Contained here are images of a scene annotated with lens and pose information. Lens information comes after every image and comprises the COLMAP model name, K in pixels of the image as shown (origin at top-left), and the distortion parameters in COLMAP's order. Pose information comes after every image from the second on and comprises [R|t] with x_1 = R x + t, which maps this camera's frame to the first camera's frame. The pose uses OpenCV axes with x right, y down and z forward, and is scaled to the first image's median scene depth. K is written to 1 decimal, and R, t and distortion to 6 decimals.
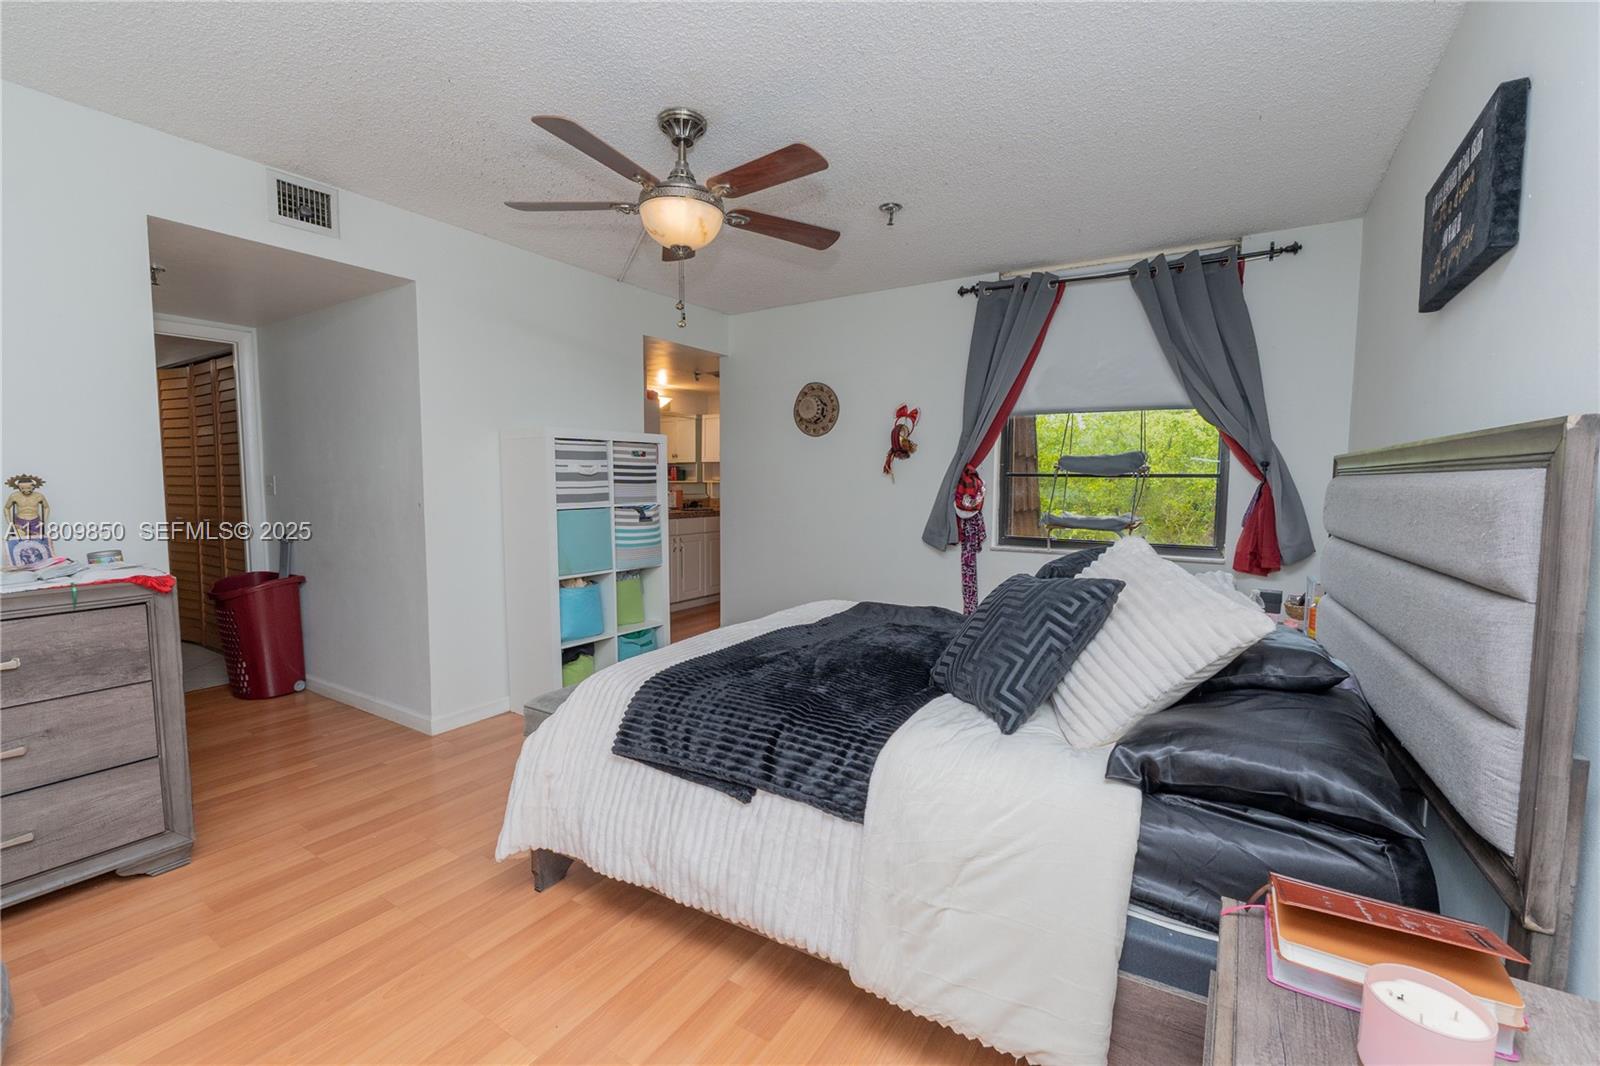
lens RADIAL K [[675.6, 0, 804.5], [0, 675.6, 532.0], [0, 0, 1]] dist [-0.010570, 0.000321]
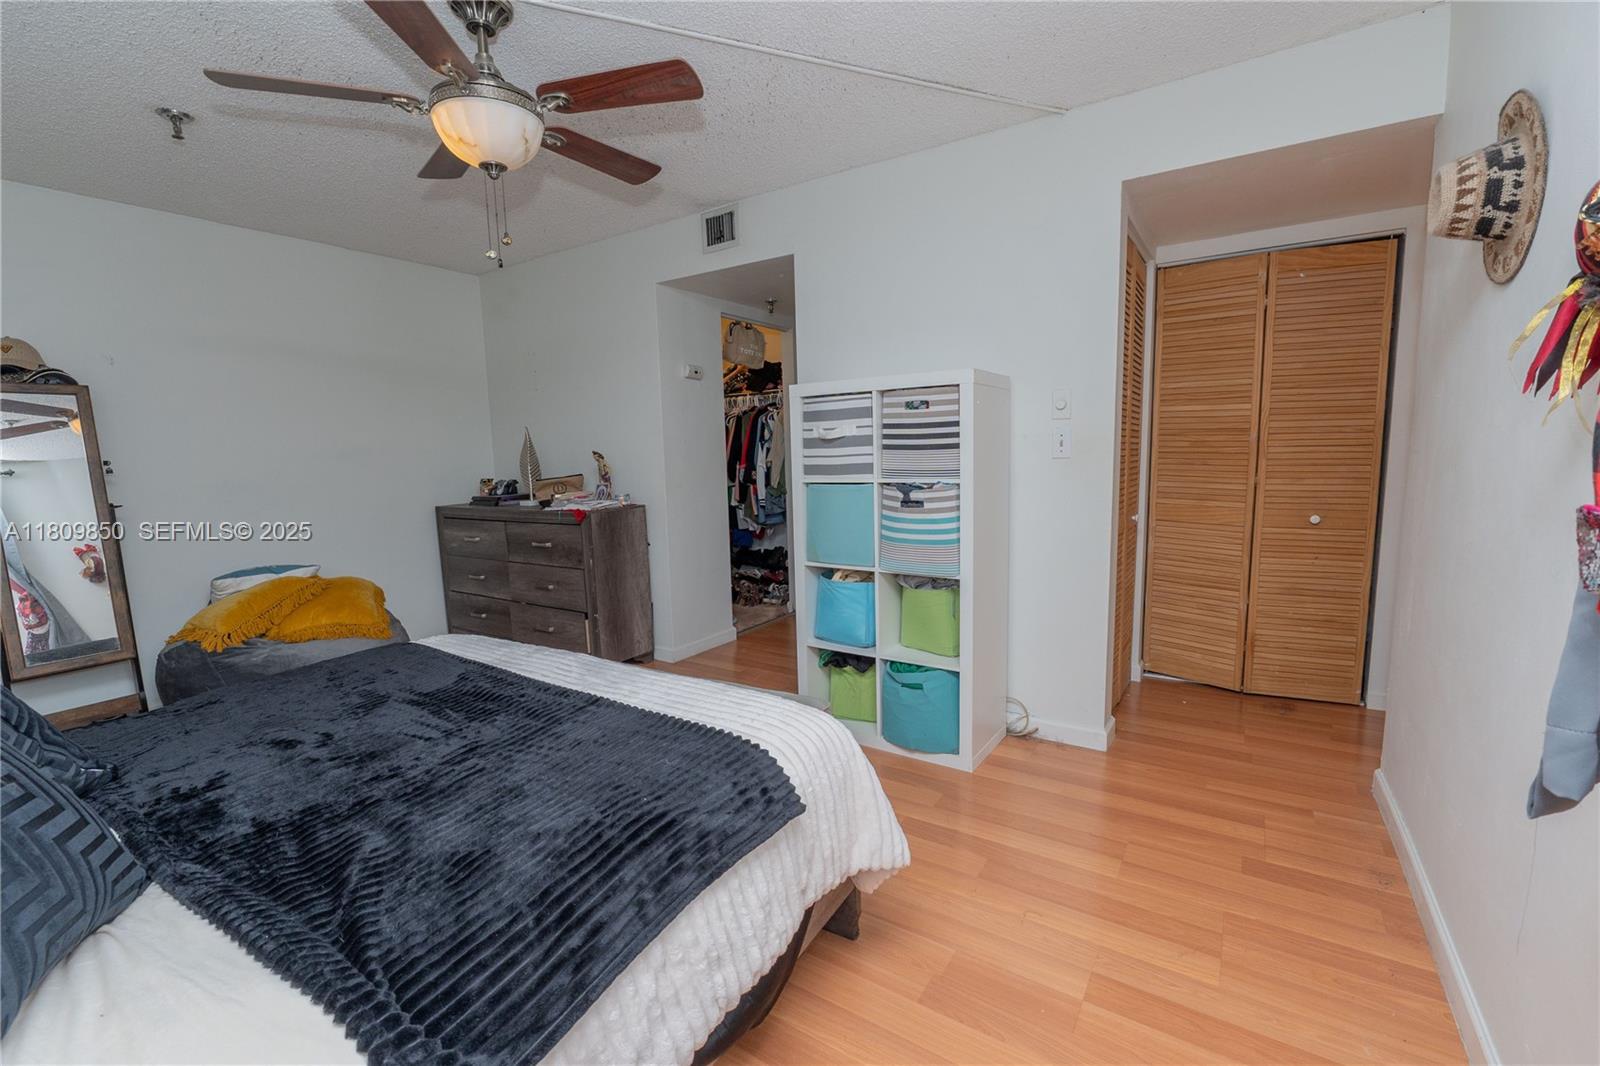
lens RADIAL K [[675.6, 0, 807.5], [0, 675.6, 533.3], [0, 0, 1]] dist [-0.010570, 0.000321]
pose [[-0.005192, 0.120363, -0.992716, 0.604071], [-0.053266, 0.991287, 0.120468, -0.091299], [0.998567, 0.053504, 0.001264, 1.266494]]
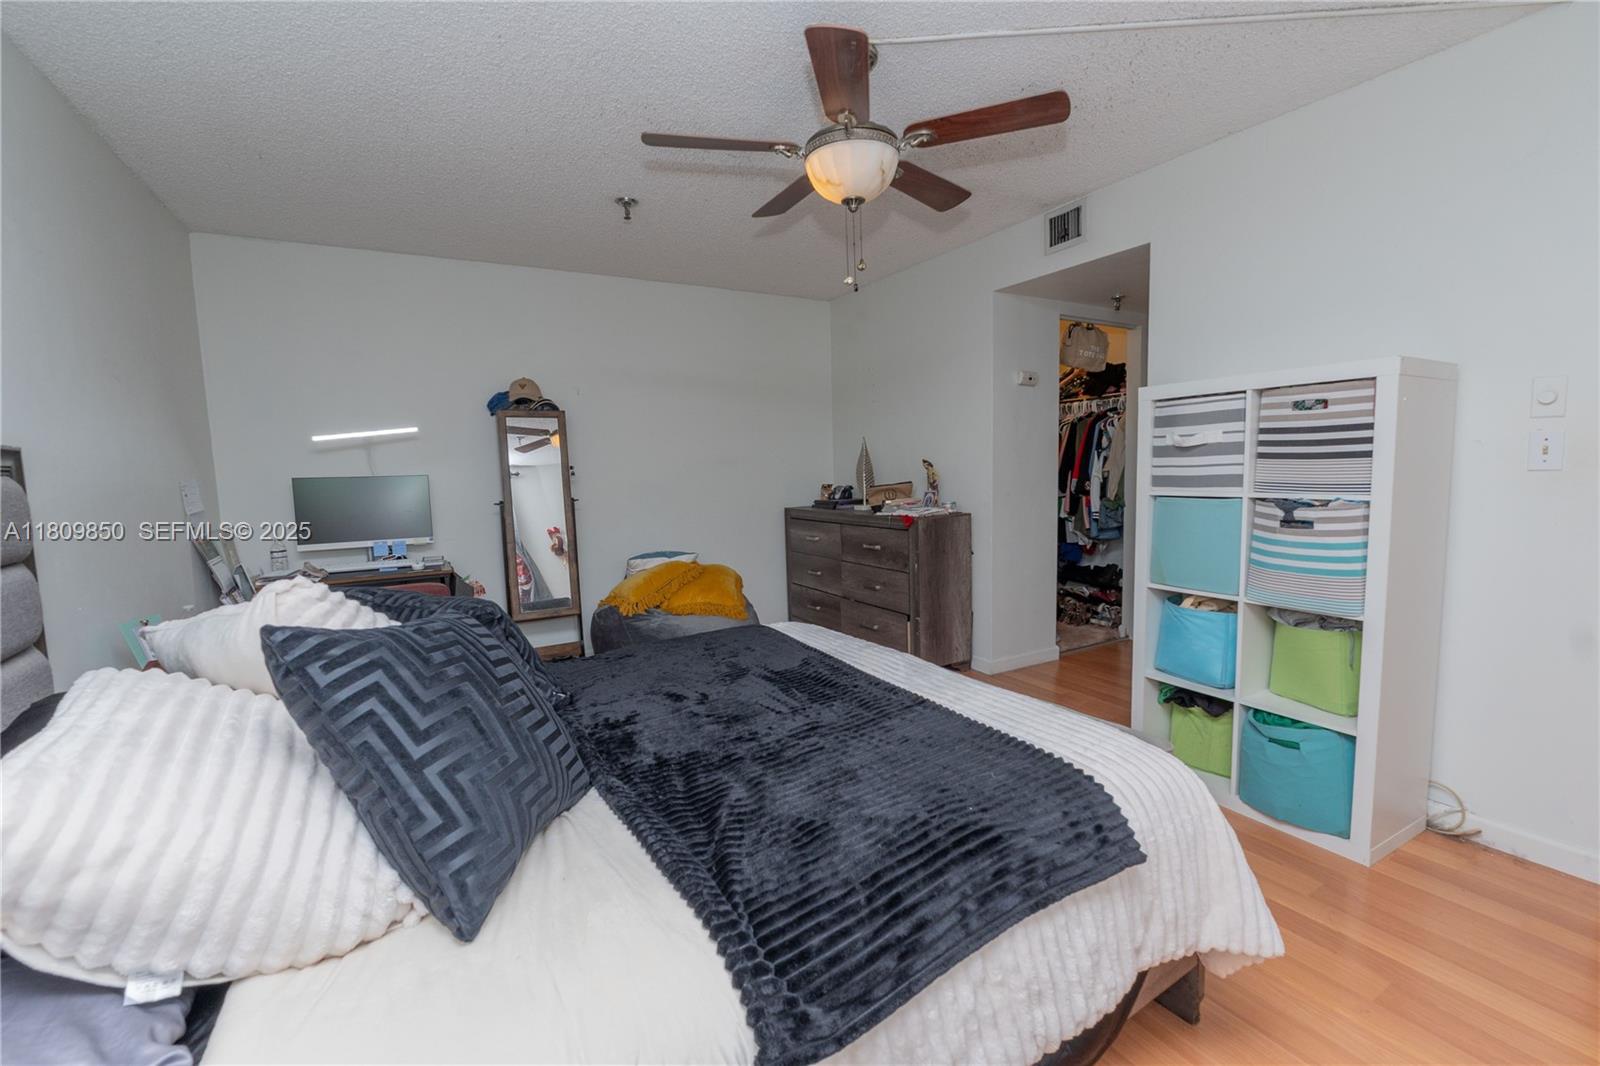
lens RADIAL K [[675.6, 0, 808.5], [0, 675.6, 532.2], [0, 0, 1]] dist [-0.010570, 0.000321]
pose [[-0.452286, 0.094682, -0.886833, 0.607973], [-0.048427, 0.990275, 0.130423, -0.090853], [0.890557, 0.101935, -0.443303, 1.254154]]
